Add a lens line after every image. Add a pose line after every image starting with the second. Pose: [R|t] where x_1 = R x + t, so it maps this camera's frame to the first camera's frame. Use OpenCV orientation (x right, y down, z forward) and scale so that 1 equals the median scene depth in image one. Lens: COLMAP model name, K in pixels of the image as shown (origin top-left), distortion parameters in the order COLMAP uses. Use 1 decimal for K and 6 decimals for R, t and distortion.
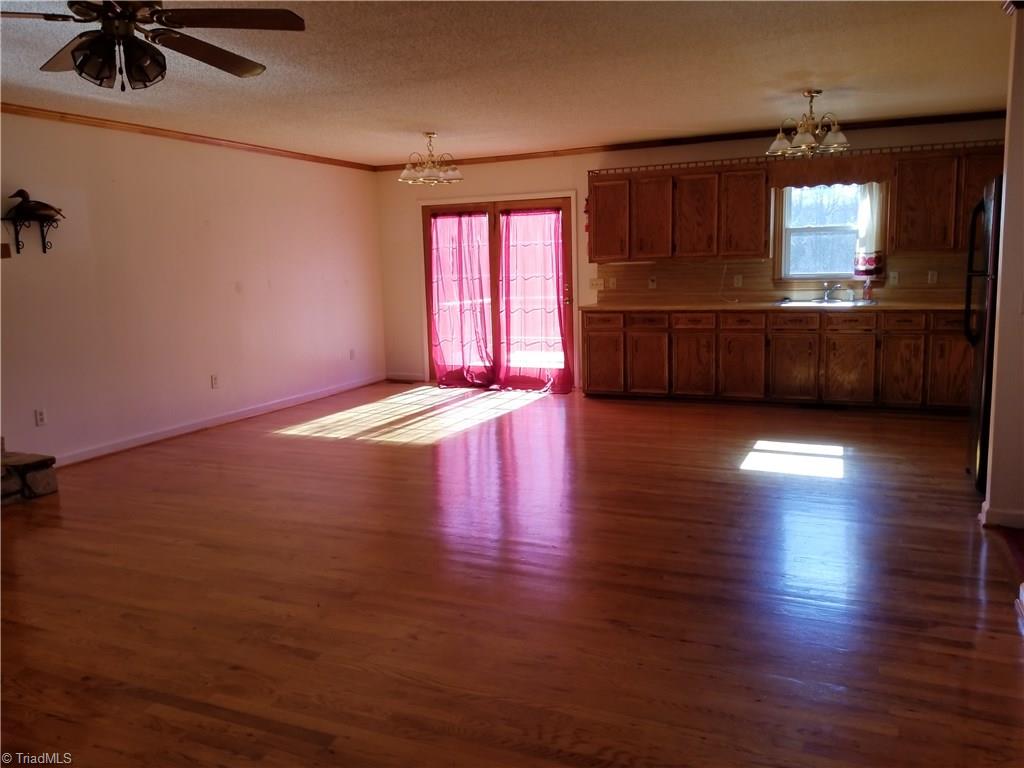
lens RADIAL K [[803.8, 0, 493.6], [0, 803.8, 379.1], [0, 0, 1]] dist [0.055639, -0.076915]
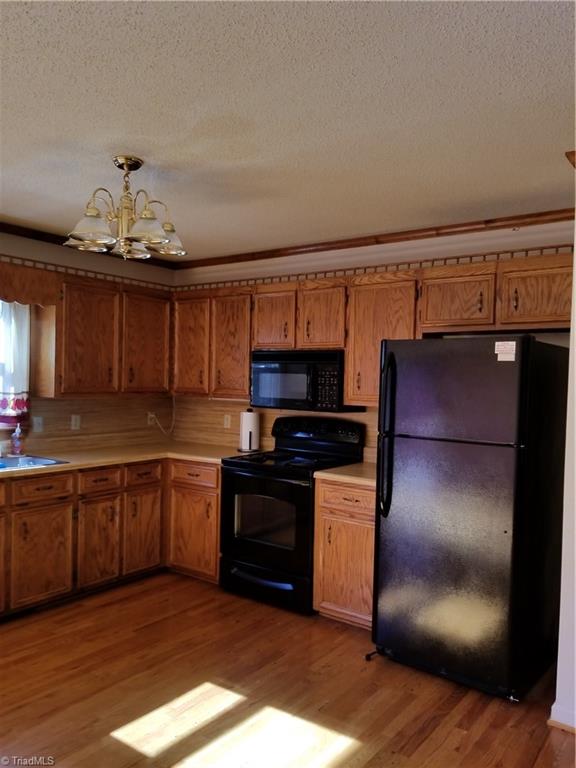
lens RADIAL K [[602.9, 0, 289.0], [0, 602.9, 386.6], [0, 0, 1]] dist [0.055639, -0.076915]
pose [[0.193160, 0.017368, 0.981014, -0.053800], [0.108032, 0.993388, -0.038858, -0.119087], [-0.975202, 0.113487, 0.190006, 0.682609]]
